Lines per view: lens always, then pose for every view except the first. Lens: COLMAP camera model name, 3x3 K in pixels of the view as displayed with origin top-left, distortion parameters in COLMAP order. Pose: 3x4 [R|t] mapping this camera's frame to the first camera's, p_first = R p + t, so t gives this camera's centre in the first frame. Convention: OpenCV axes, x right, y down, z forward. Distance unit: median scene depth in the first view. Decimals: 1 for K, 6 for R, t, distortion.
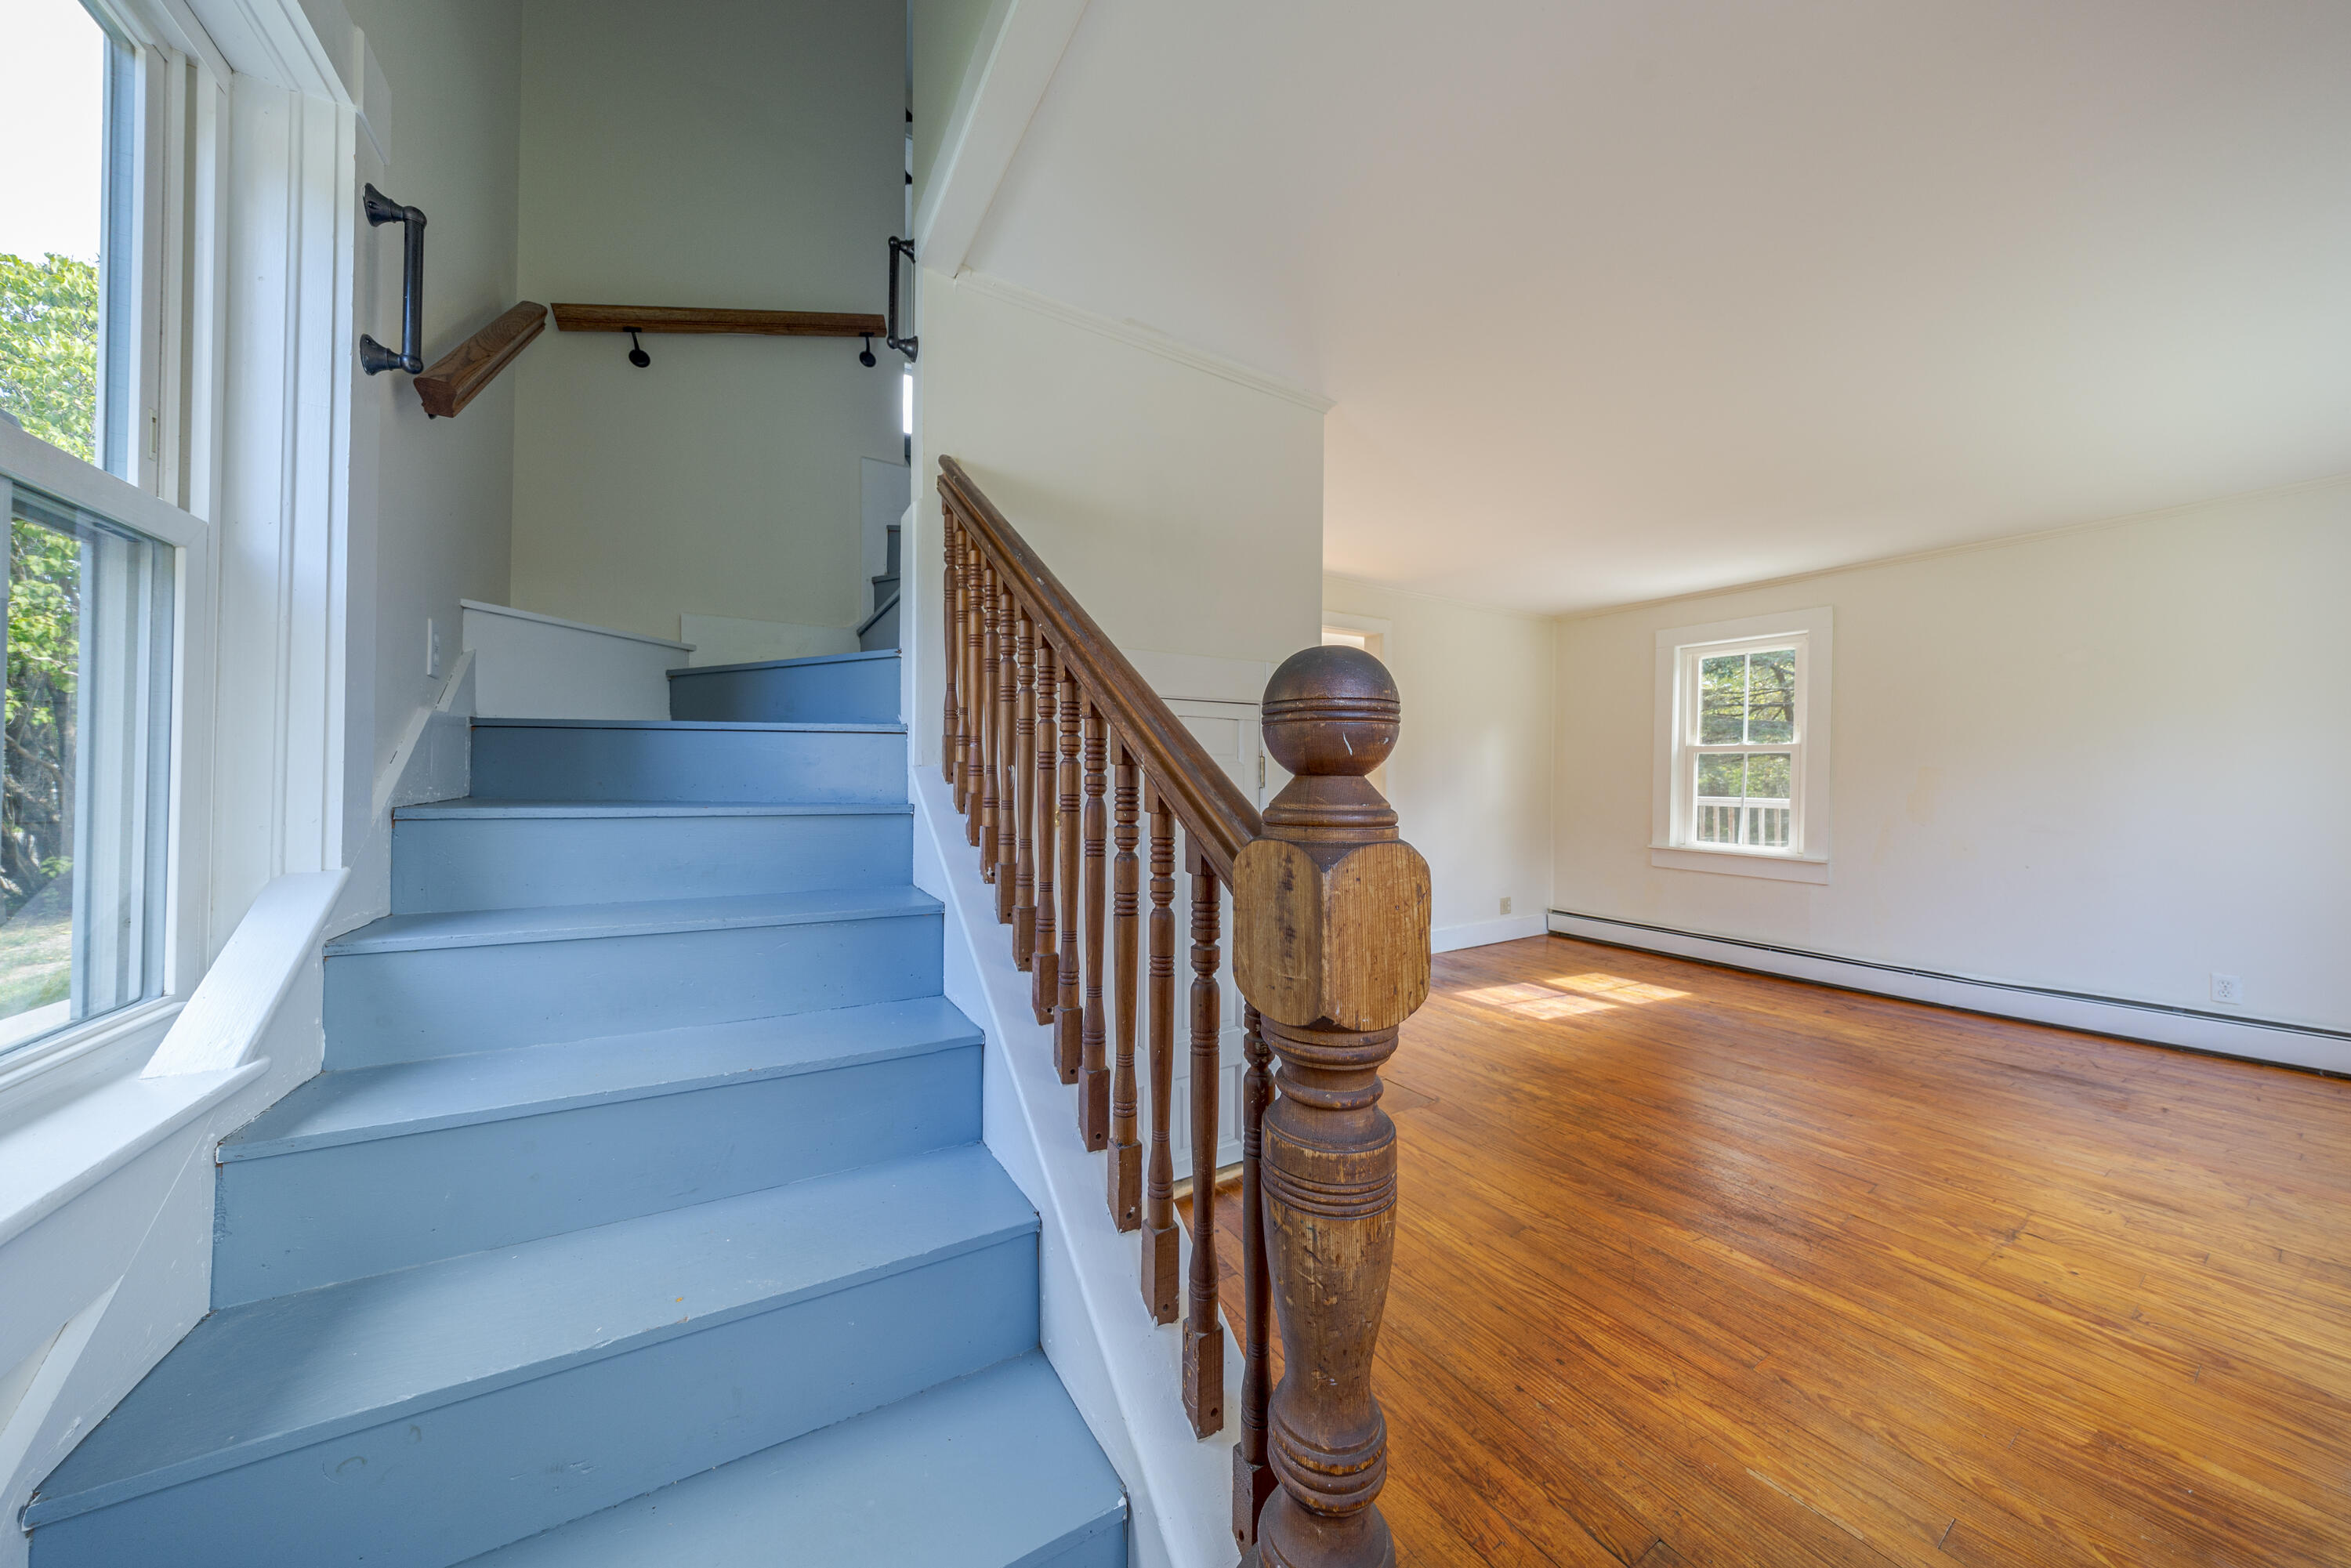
lens RADIAL K [[751.7, 0, 1170.2], [0, 751.7, 771.2], [0, 0, 1]] dist [0.002403, 0.000223]
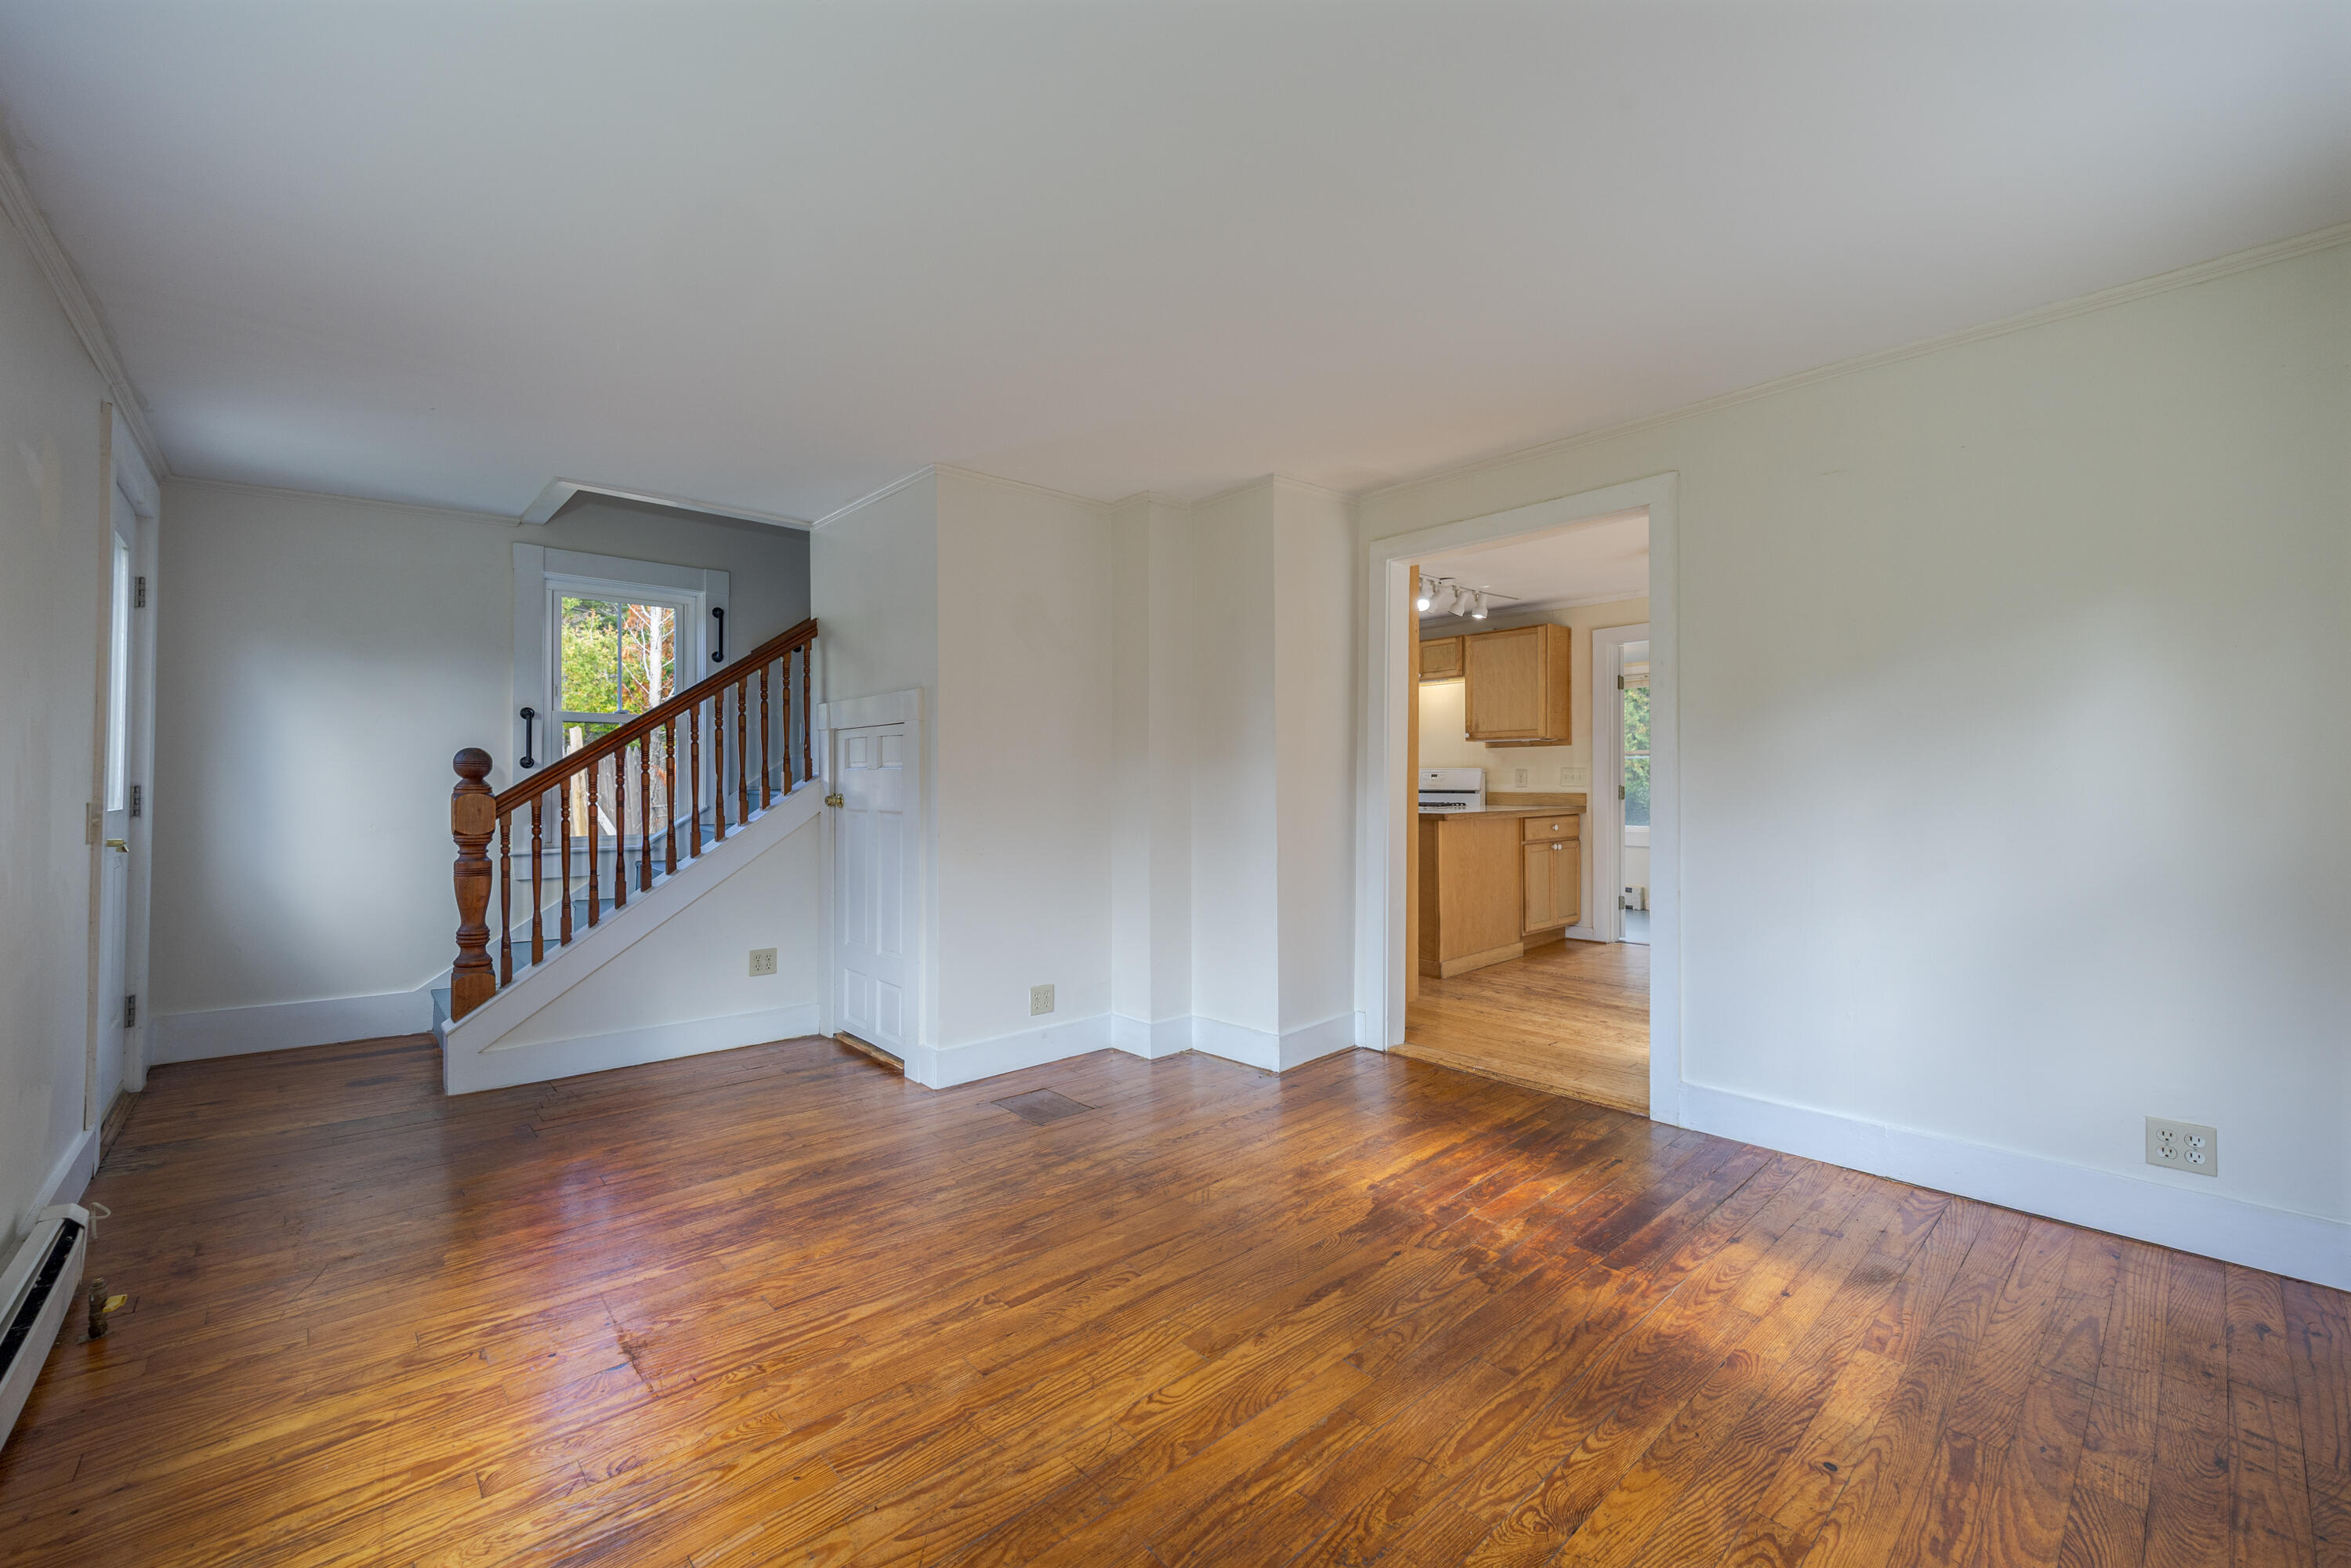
lens RADIAL K [[932.8, 0, 1179.3], [0, 932.8, 782.4], [0, 0, 1]] dist [-0.001347, -0.001491]
pose [[0.205849, -0.000763, -0.978583, 1.667045], [0.007953, 0.999968, 0.000893, 0.027153], [0.978551, -0.007966, 0.205848, 1.045791]]
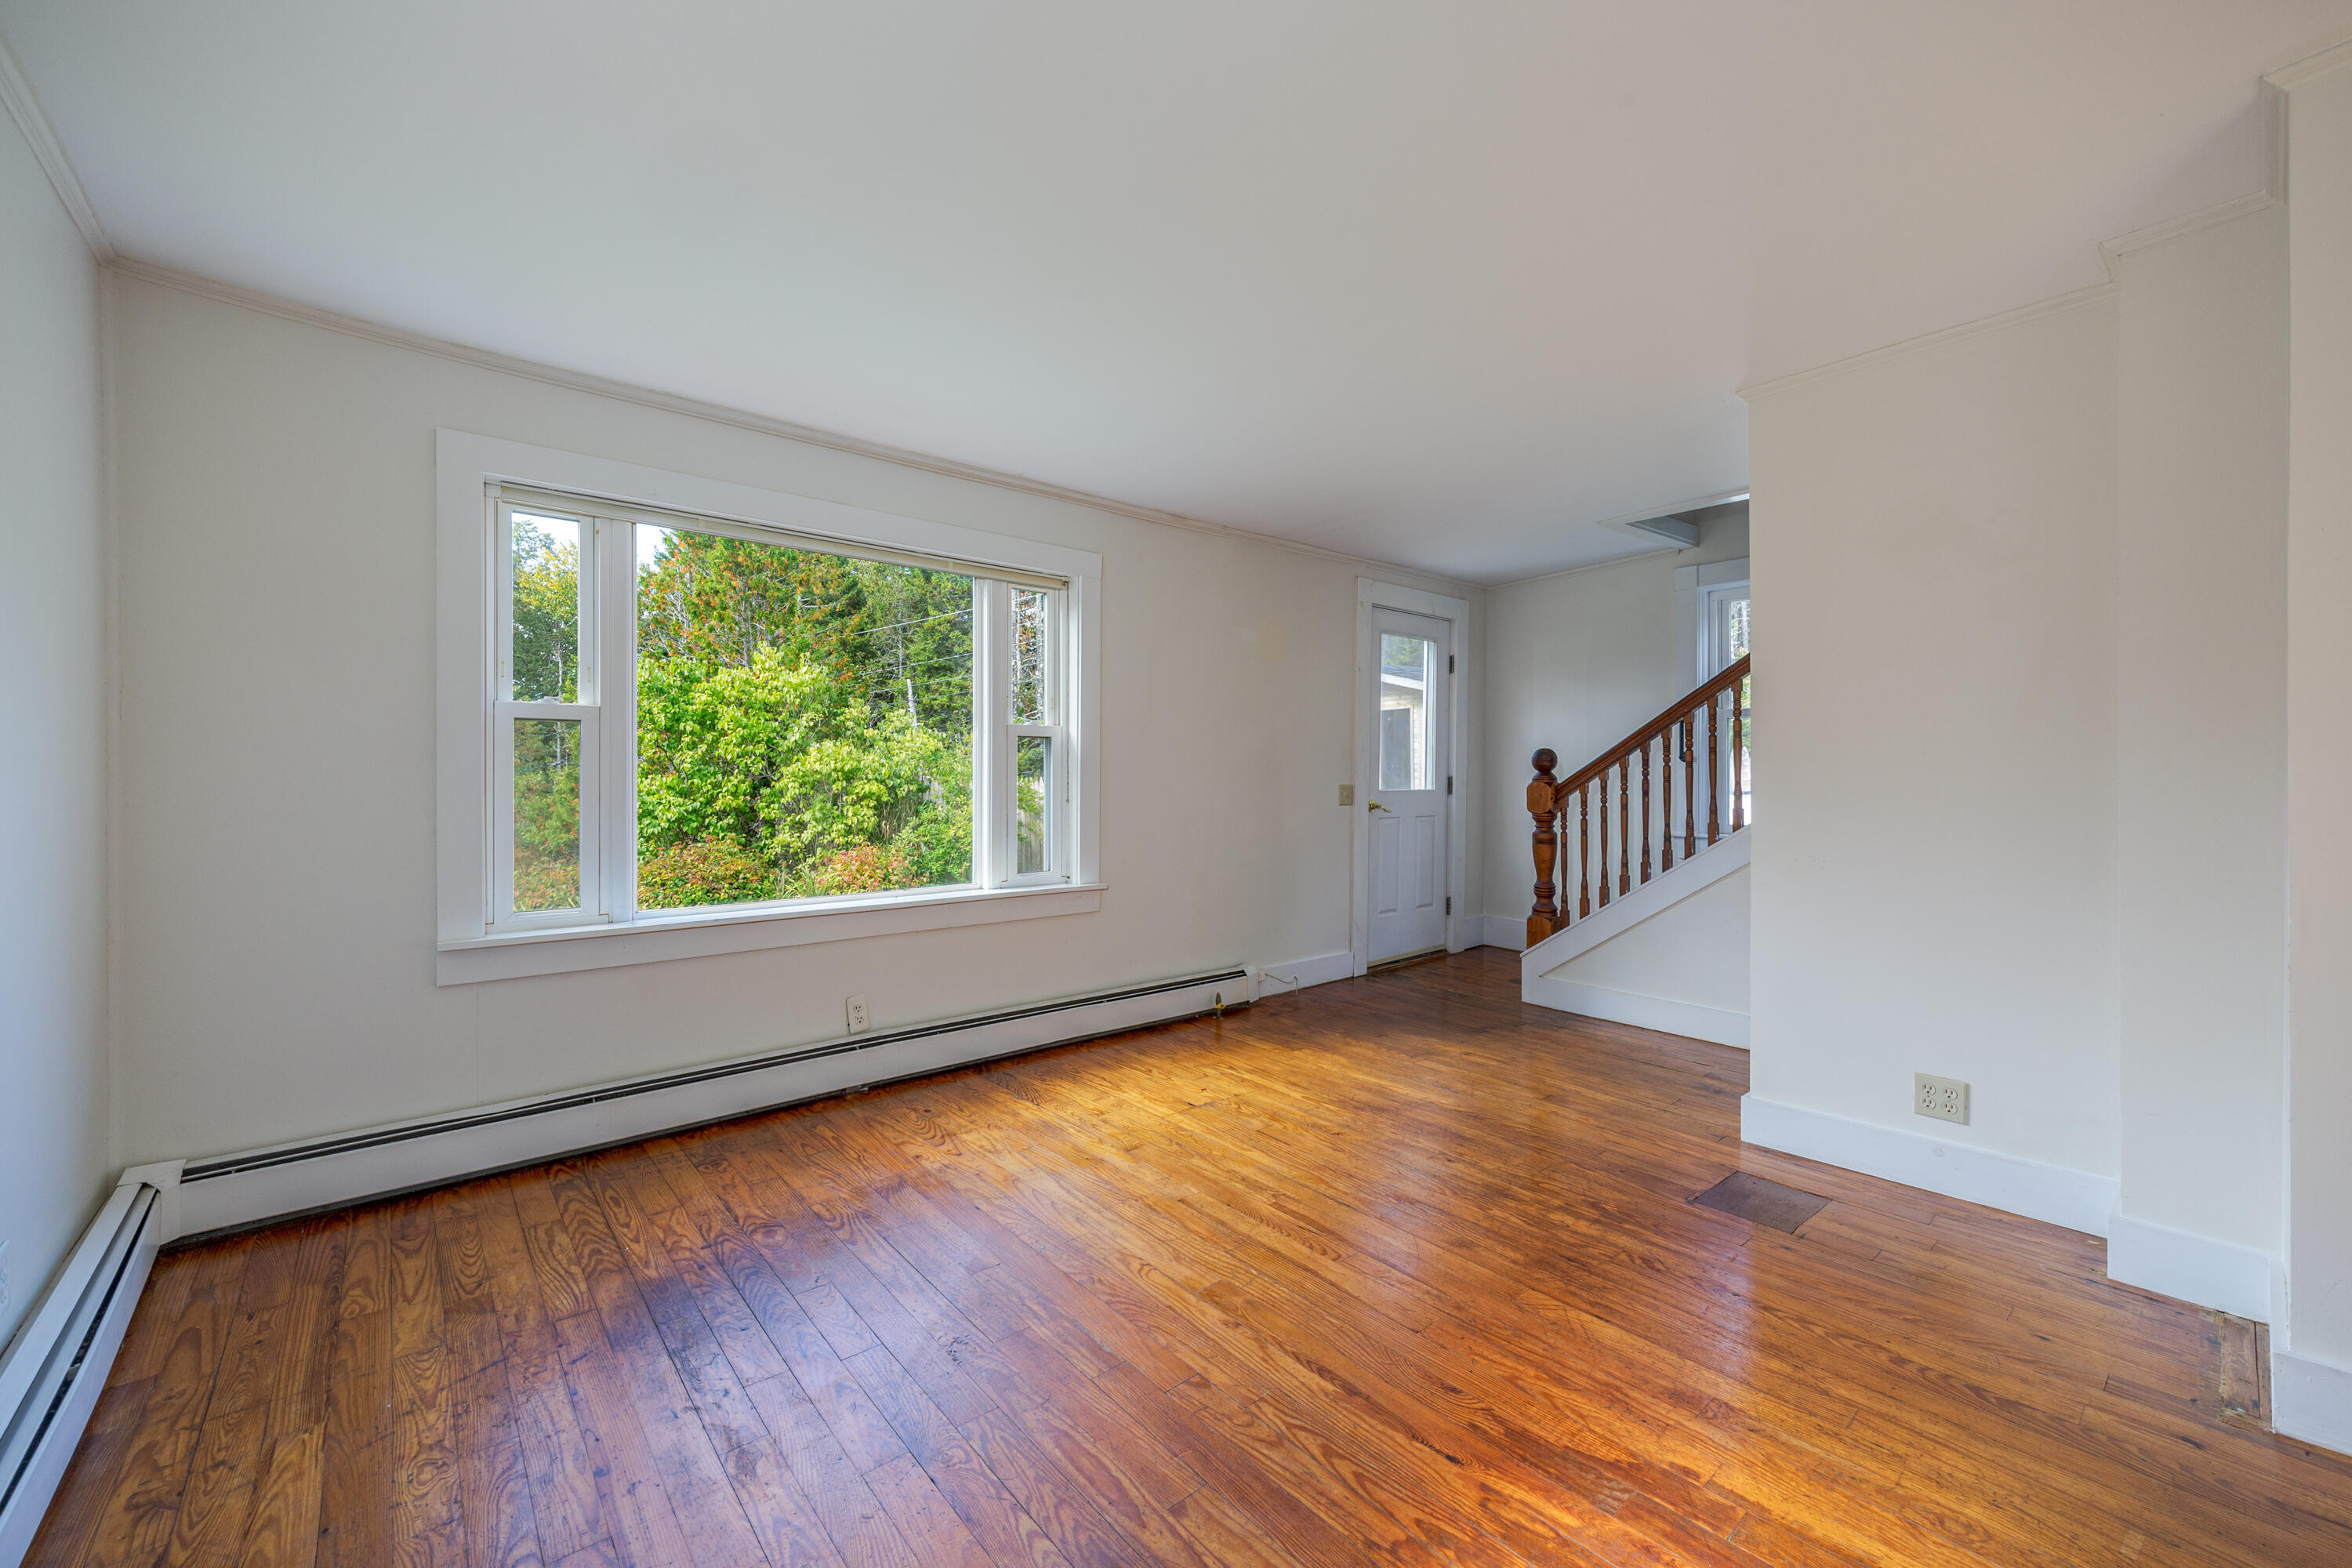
lens RADIAL K [[933.2, 0, 1188.4], [0, 933.2, 778.4], [0, 0, 1]] dist [-0.001347, -0.001491]
pose [[-0.983406, -0.002414, -0.181400, 1.112160], [-0.001653, 0.999989, -0.004344, 0.038091], [0.181409, -0.003972, -0.983400, 2.009425]]
